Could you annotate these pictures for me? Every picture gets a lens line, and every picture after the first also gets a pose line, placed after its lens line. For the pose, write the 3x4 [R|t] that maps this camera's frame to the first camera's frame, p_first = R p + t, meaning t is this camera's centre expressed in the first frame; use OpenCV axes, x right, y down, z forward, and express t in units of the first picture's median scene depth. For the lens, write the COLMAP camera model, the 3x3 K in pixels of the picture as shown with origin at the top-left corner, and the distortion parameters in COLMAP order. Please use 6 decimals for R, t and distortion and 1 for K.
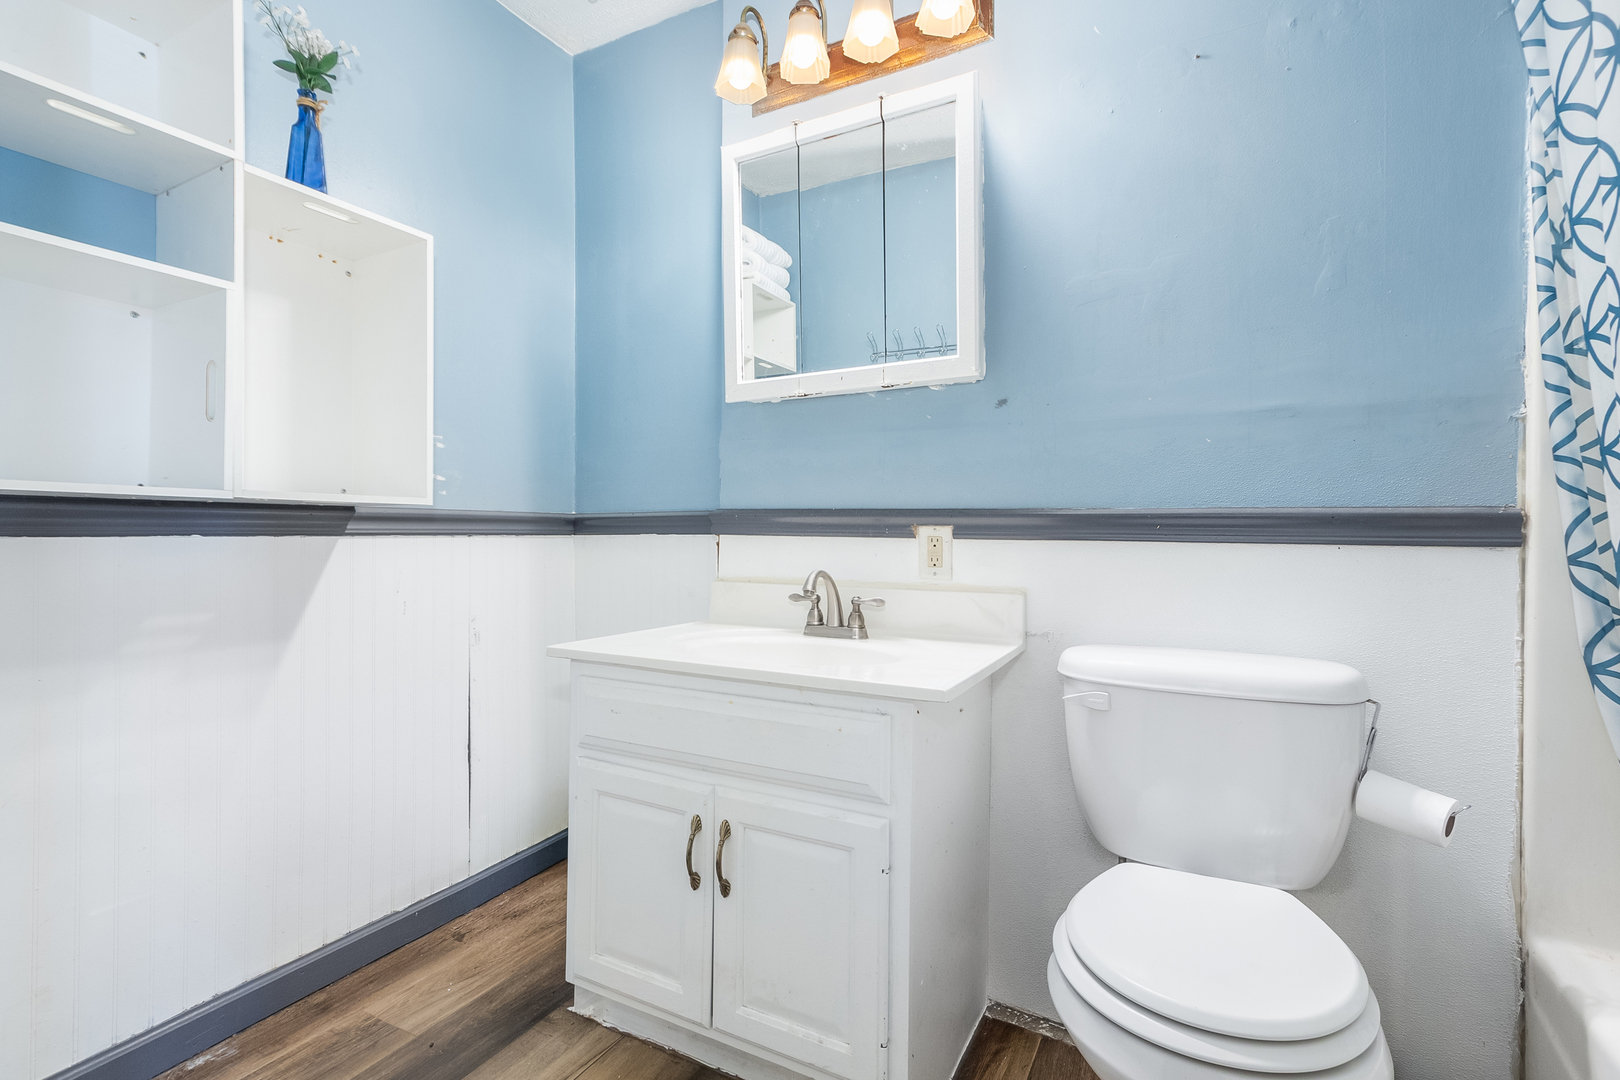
lens RADIAL K [[747.9, 0, 813.2], [0, 747.9, 537.9], [0, 0, 1]] dist [-0.000304, -0.000553]
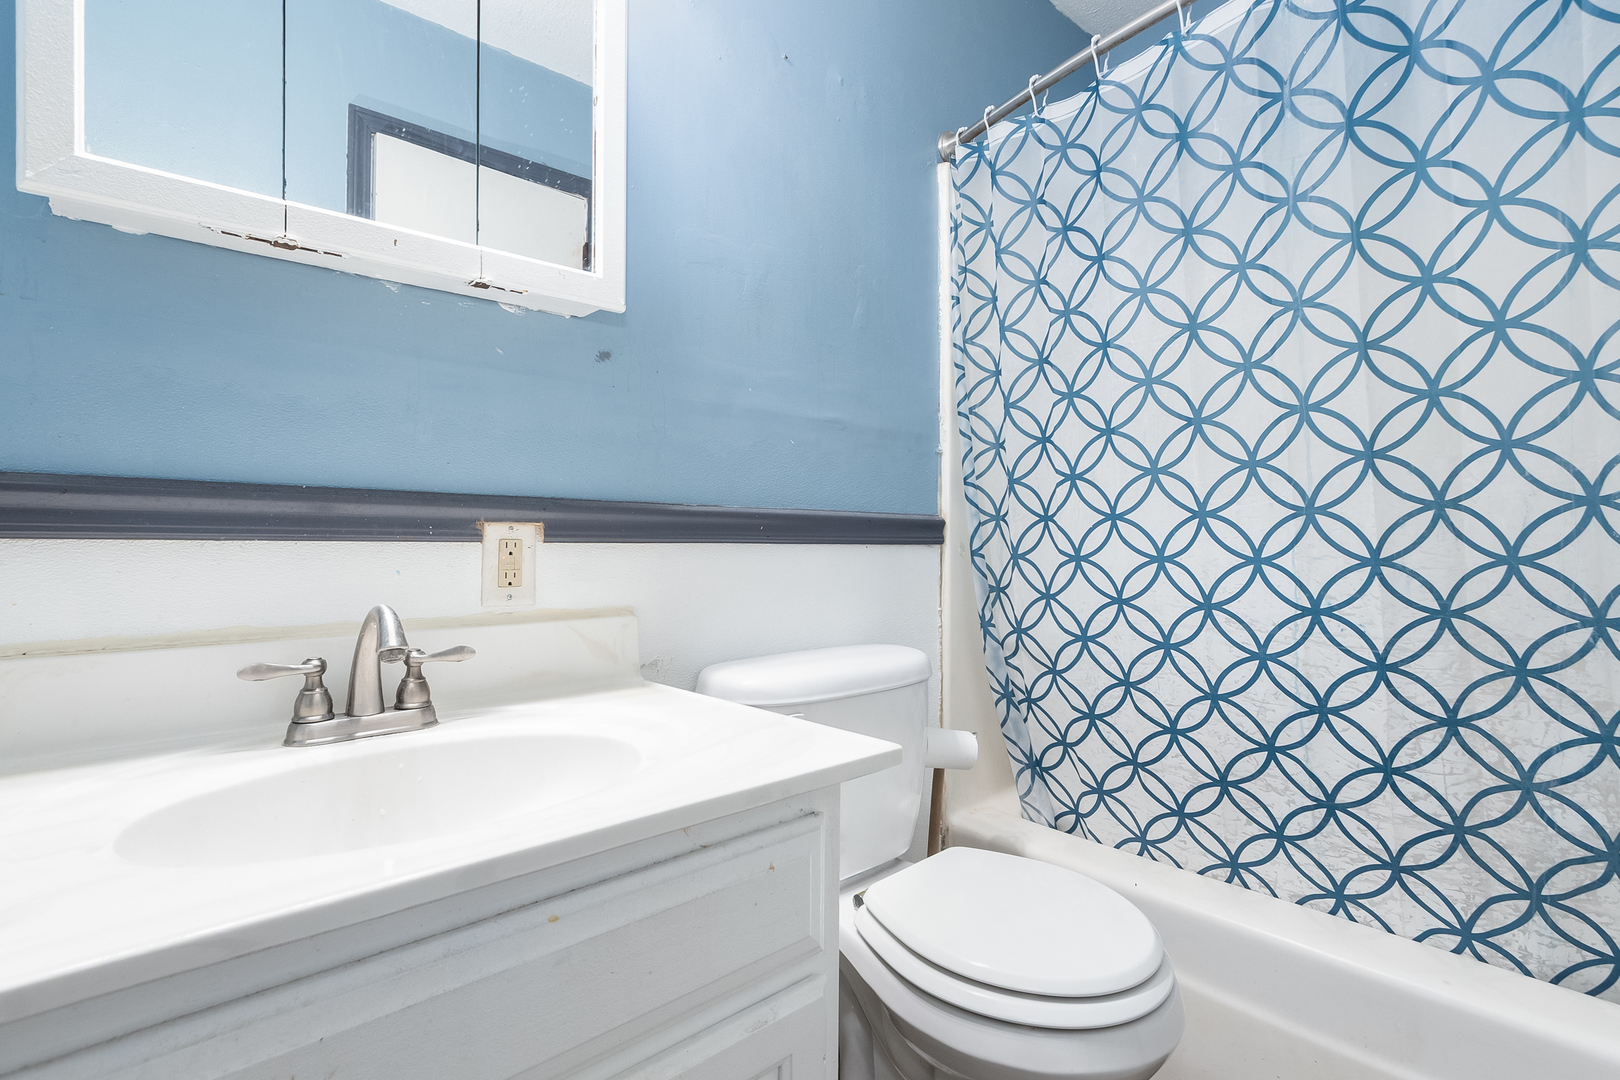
lens RADIAL K [[747.9, 0, 811.7], [0, 747.9, 531.8], [0, 0, 1]] dist [-0.000304, -0.000553]
pose [[0.364322, 0.008104, 0.931238, -0.397710], [0.010564, 0.999862, -0.012834, 0.003661], [-0.931213, 0.014513, 0.364186, 0.608867]]
